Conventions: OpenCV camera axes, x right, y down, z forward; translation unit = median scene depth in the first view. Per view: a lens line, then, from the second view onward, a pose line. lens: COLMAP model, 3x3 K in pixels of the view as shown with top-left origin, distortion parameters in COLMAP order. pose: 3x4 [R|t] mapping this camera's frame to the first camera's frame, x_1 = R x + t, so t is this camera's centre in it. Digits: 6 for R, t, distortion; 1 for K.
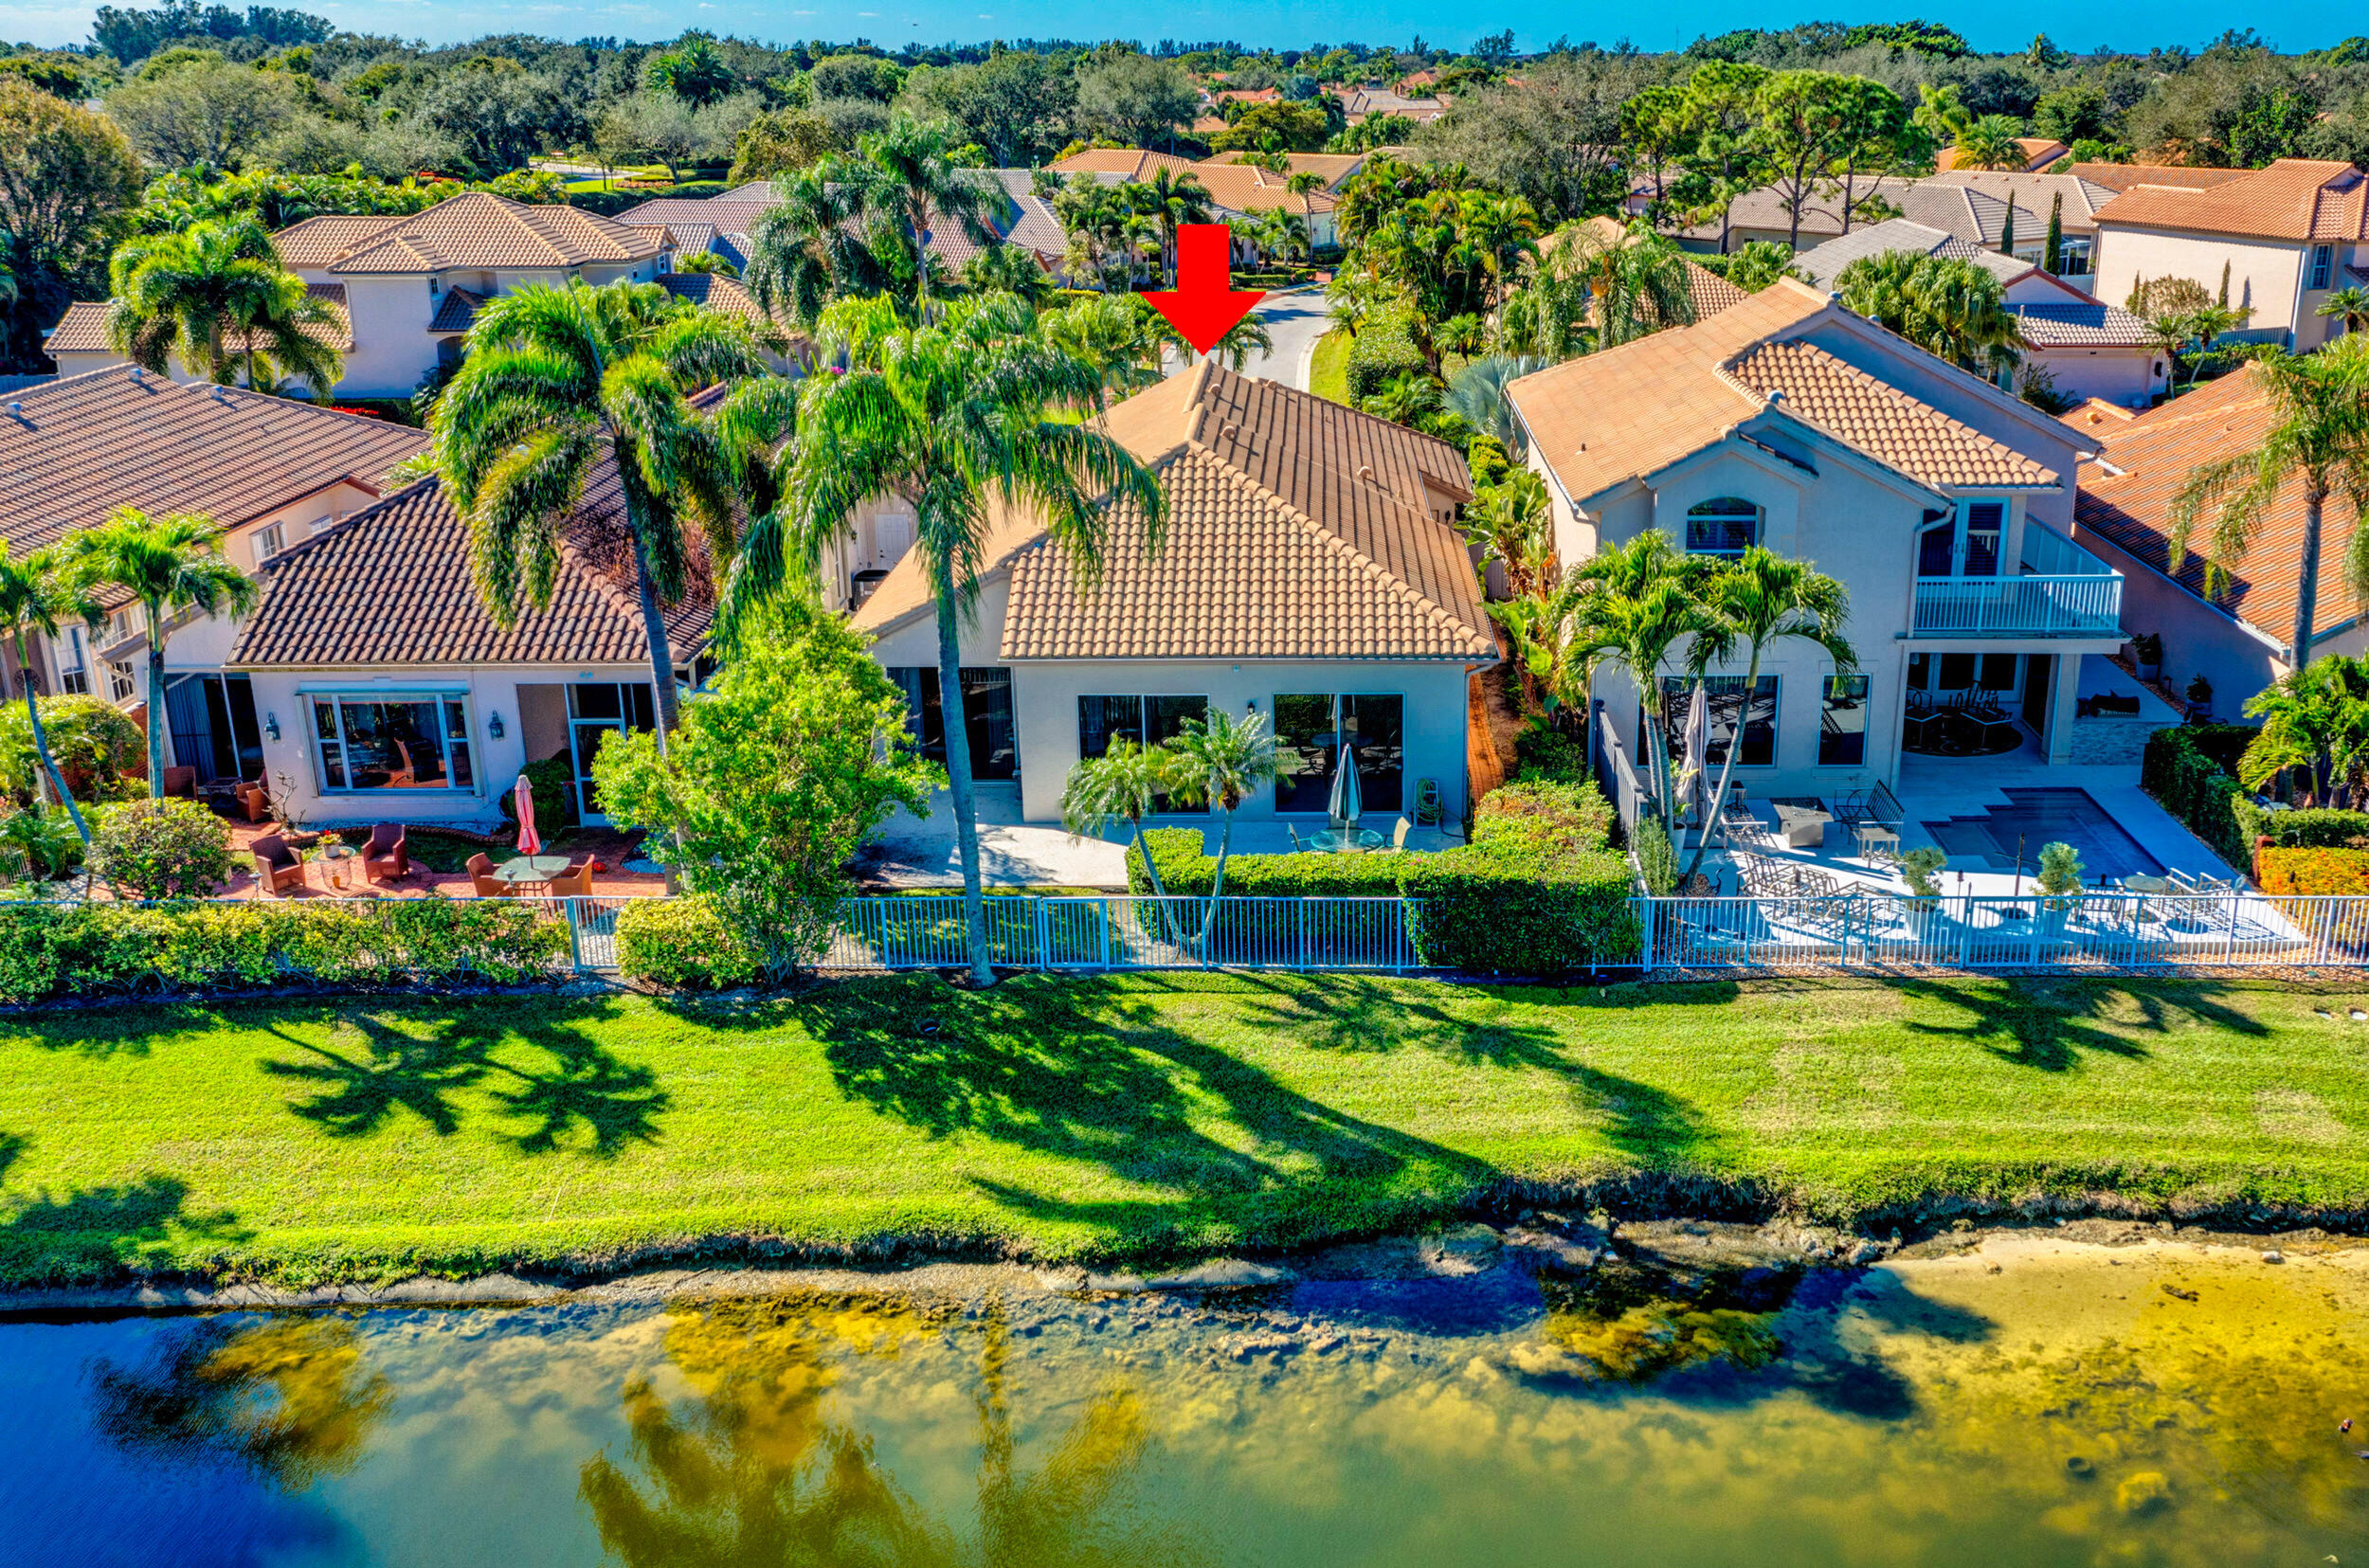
lens RADIAL K [[2218.0, 0, 1357.1], [0, 2218.0, 786.6], [0, 0, 1]] dist [-0.020367, -0.008619]
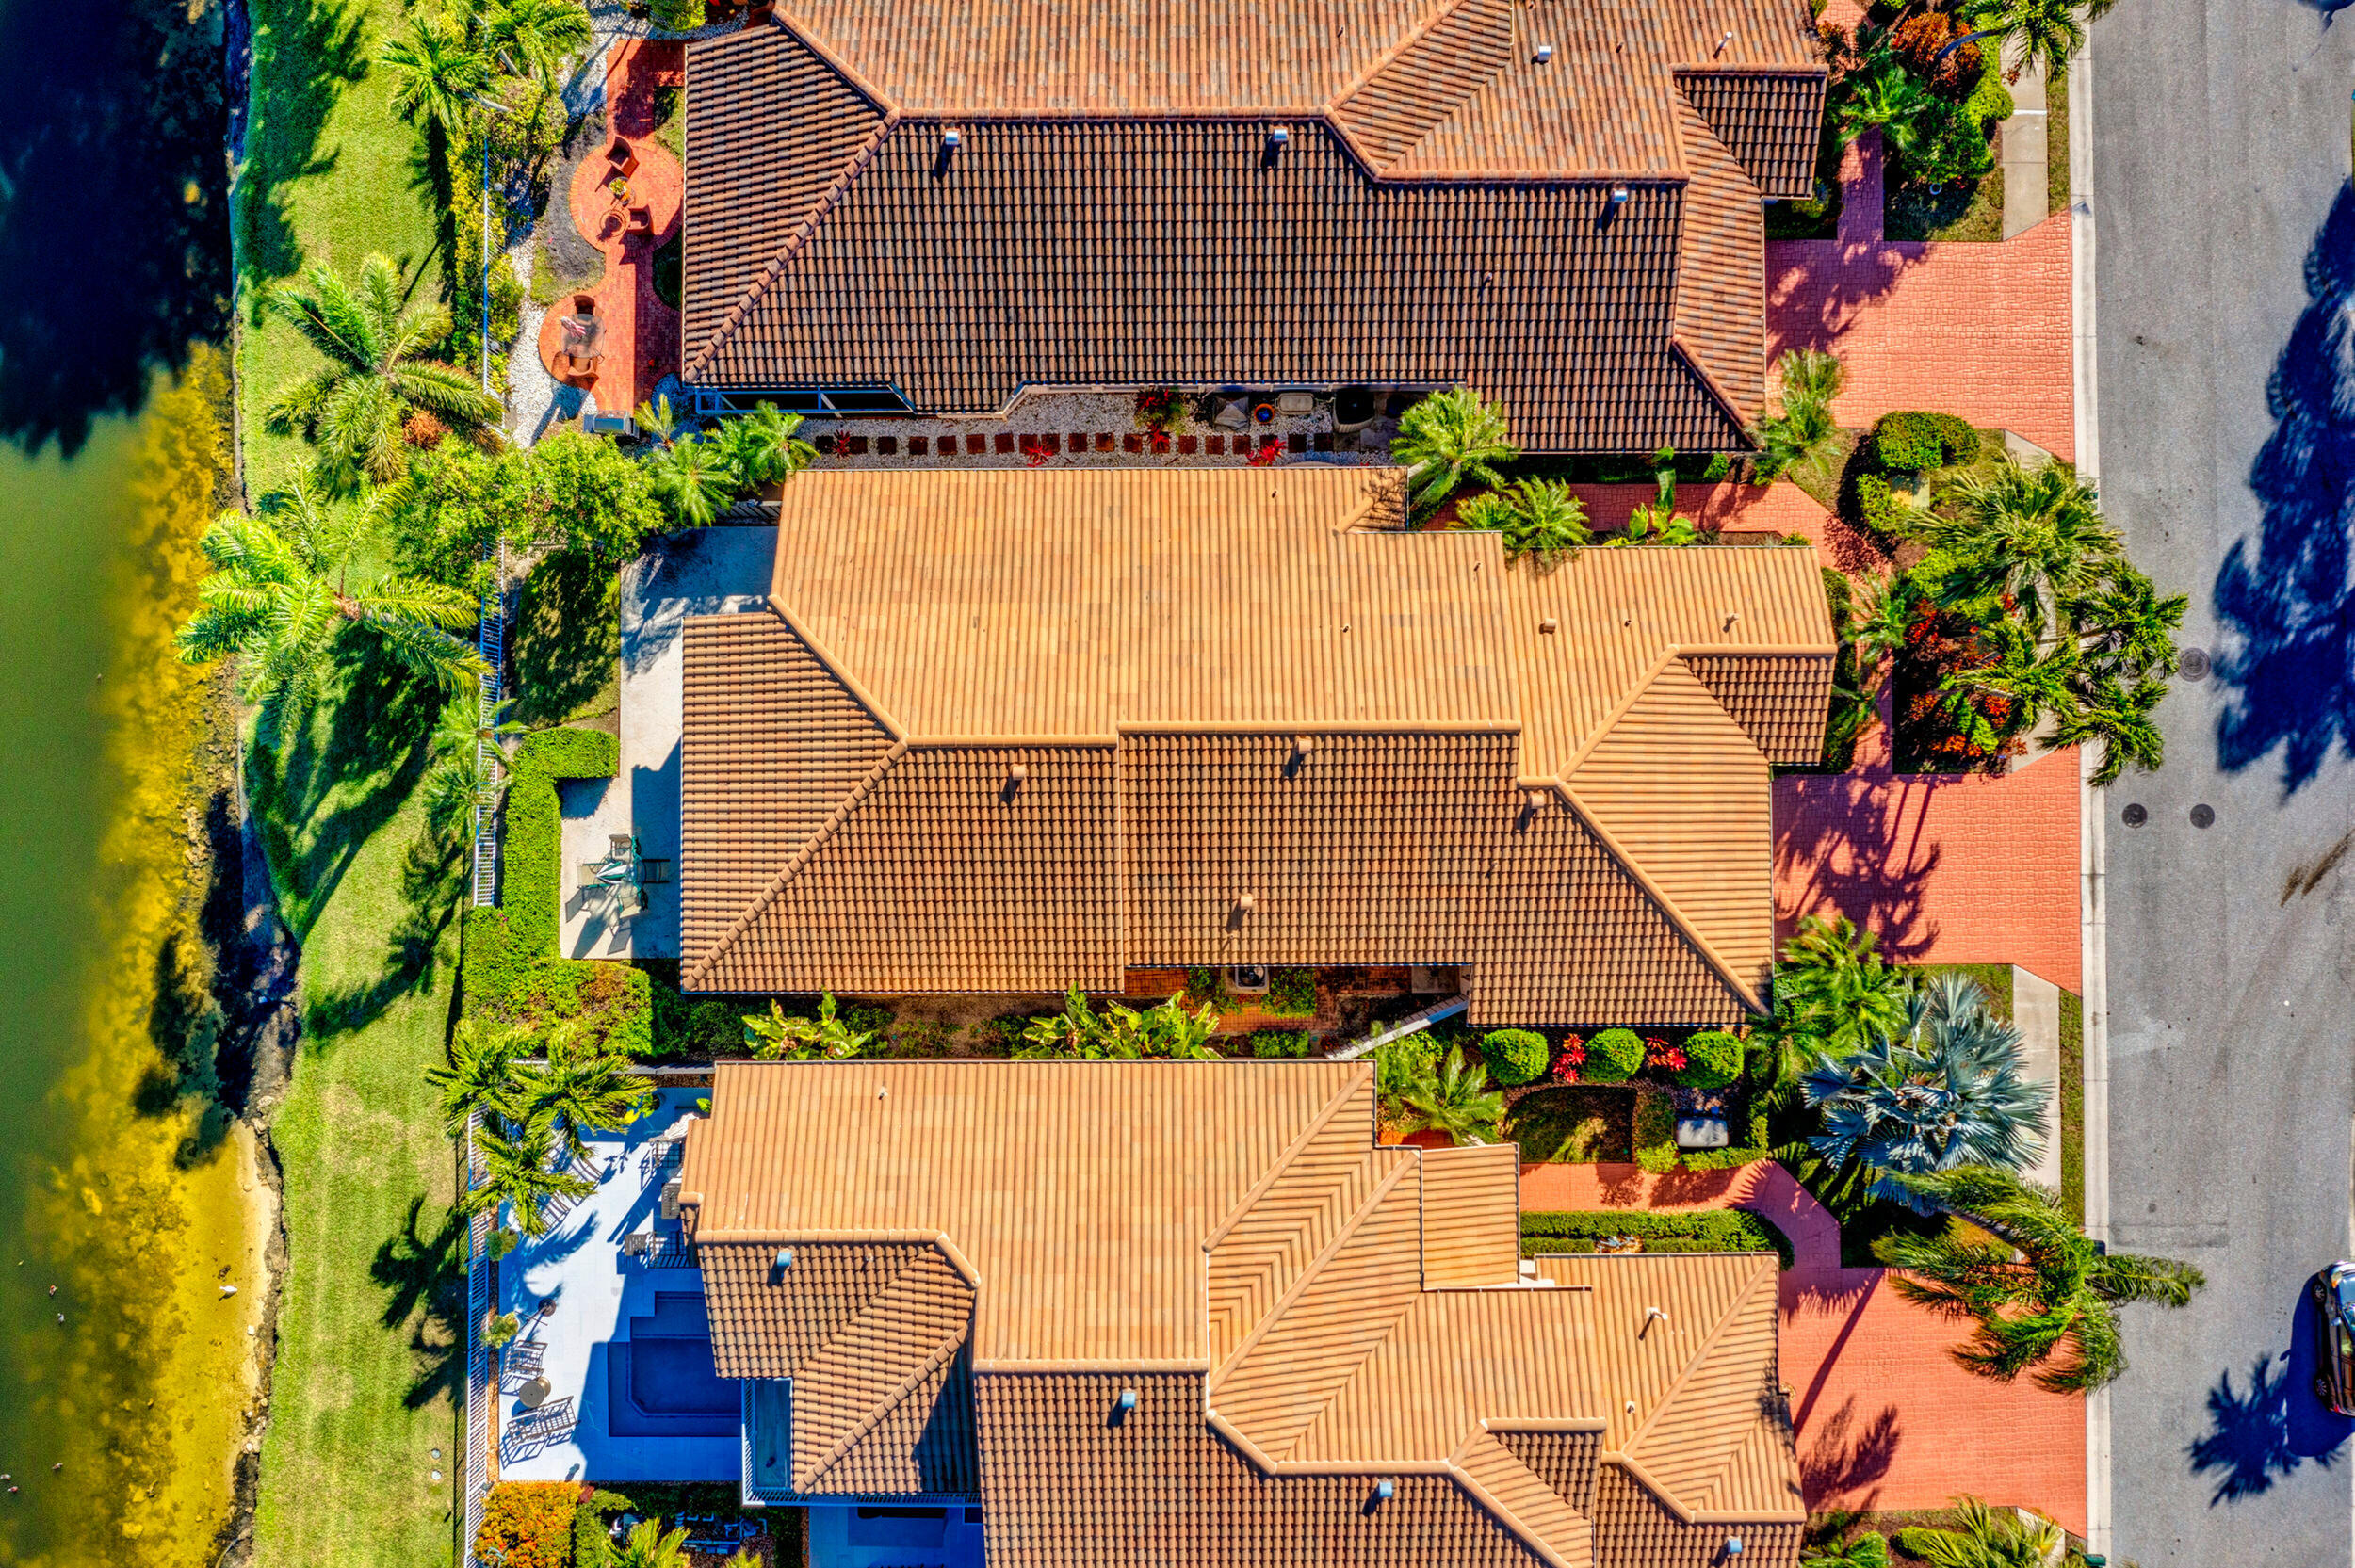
lens RADIAL K [[1859.0, 0, 1177.5], [0, 1859.0, 784.0], [0, 0, 1]] dist [-0.008145, 0.000036]
pose [[-0.013153, 0.999692, -0.021058, -0.048737], [-0.291978, 0.016302, 0.956286, -1.437347], [0.956334, 0.018726, 0.291674, 1.135611]]
